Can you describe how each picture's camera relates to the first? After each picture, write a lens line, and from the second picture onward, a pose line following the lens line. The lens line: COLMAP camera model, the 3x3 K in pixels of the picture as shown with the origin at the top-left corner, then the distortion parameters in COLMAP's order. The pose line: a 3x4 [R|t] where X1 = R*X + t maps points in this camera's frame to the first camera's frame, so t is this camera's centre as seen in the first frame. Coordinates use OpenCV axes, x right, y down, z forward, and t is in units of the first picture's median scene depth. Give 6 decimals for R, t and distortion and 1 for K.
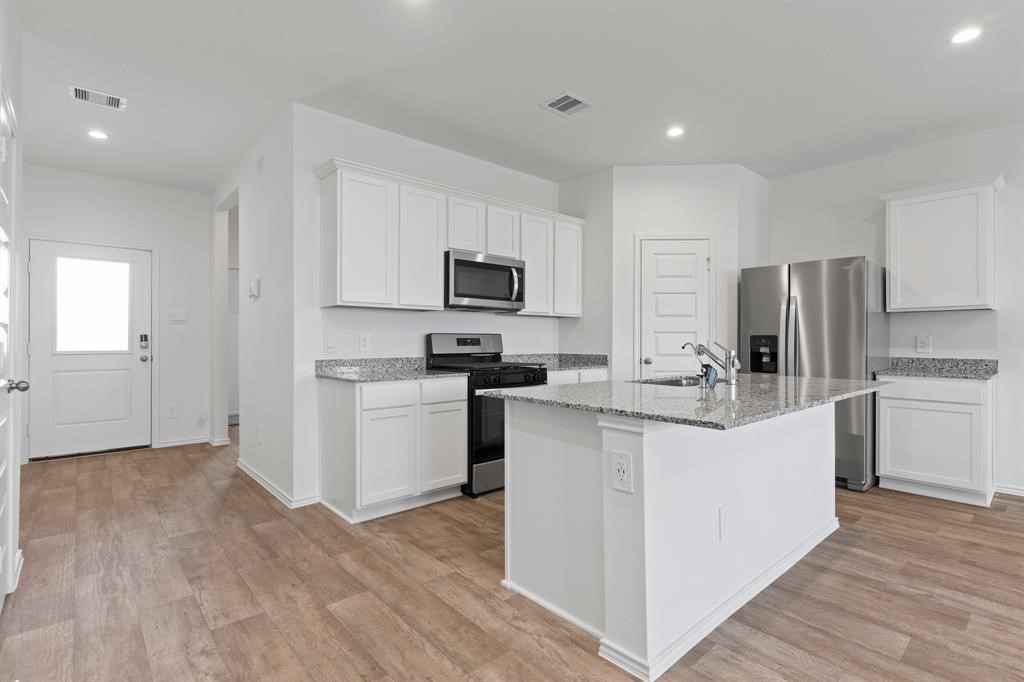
lens RADIAL K [[485.9, 0, 509.3], [0, 485.9, 342.7], [0, 0, 1]] dist [0.001352, 0.000242]
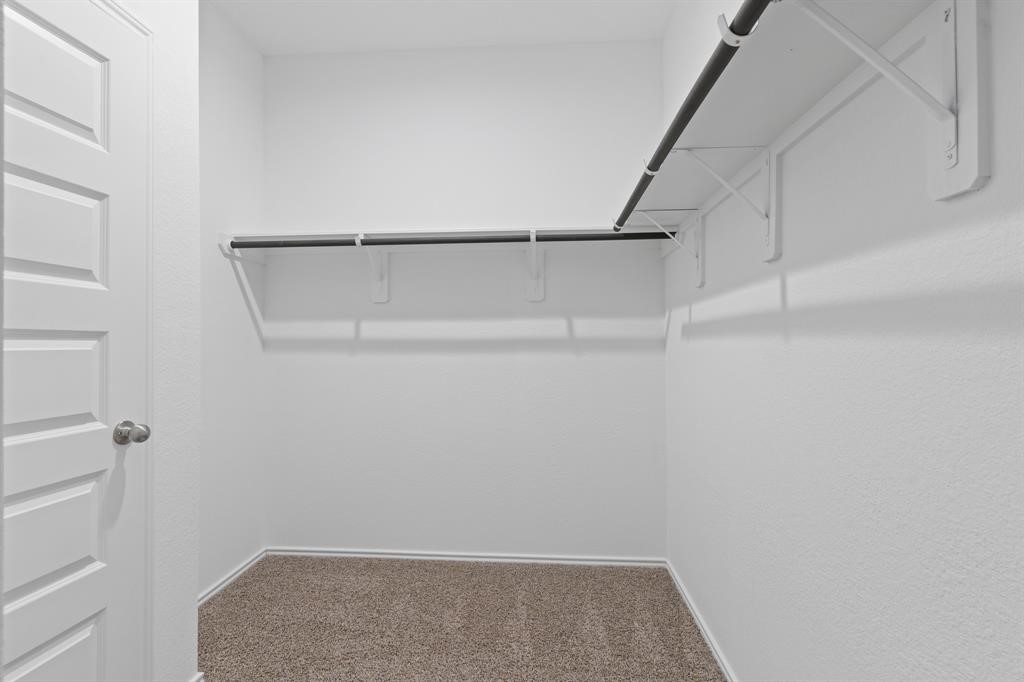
lens RADIAL K [[485.9, 0, 512.3], [0, 485.9, 343.3], [0, 0, 1]] dist [0.001352, 0.000242]
pose [[0.690996, -0.005933, -0.722834, -0.510383], [-0.001653, 0.999951, -0.009788, -0.041924], [0.722856, 0.007959, 0.690952, 2.010868]]
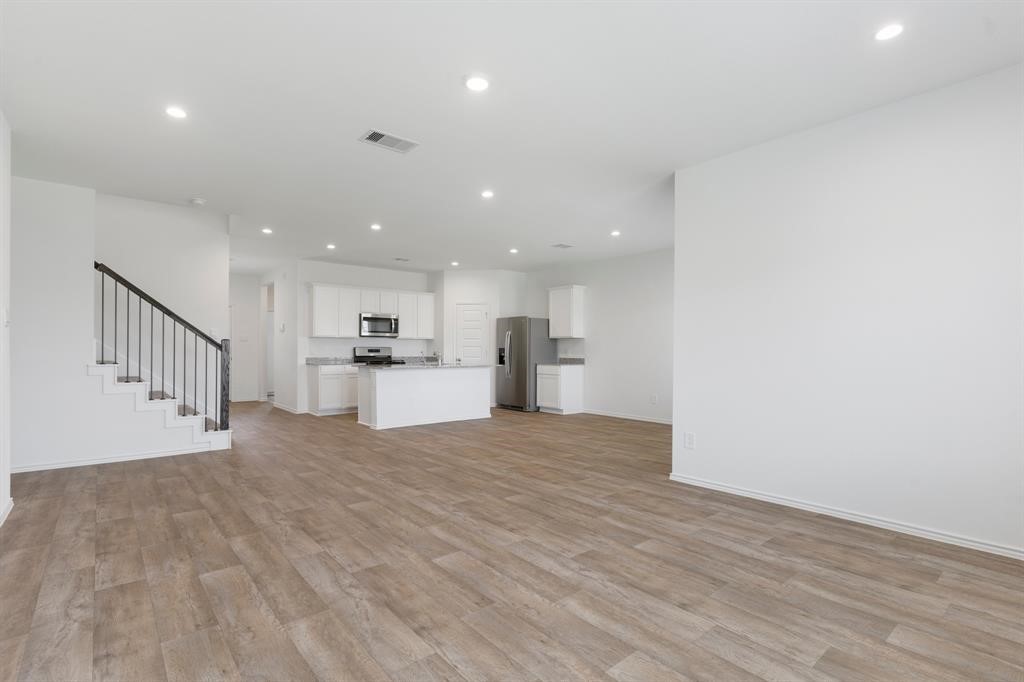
lens RADIAL K [[485.9, 0, 516.1], [0, 485.9, 346.8], [0, 0, 1]] dist [0.001352, 0.000242]
pose [[0.999884, 0.001556, -0.015161, 0.602207], [-0.001691, 0.999959, -0.008887, -0.000853], [0.015147, 0.008912, 0.999846, -1.245544]]
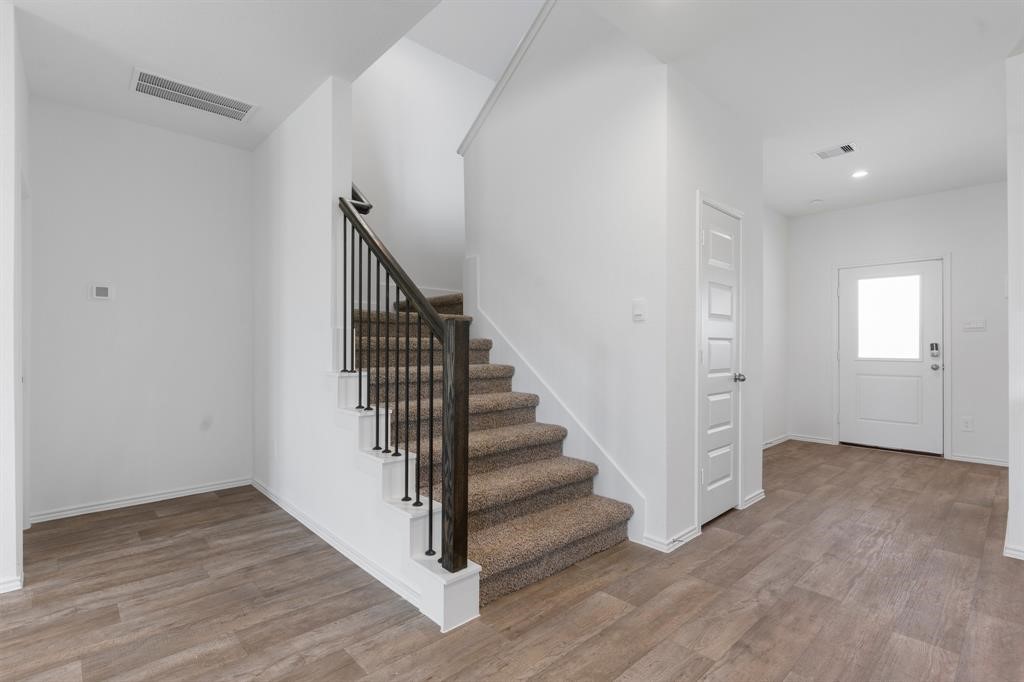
lens RADIAL K [[485.9, 0, 515.0], [0, 485.9, 351.8], [0, 0, 1]] dist [0.001352, 0.000242]
pose [[0.031517, 0.012233, -0.999428, 1.157962], [-0.009806, 0.999881, 0.011930, -0.013018], [0.999455, 0.009425, 0.031633, 0.498597]]
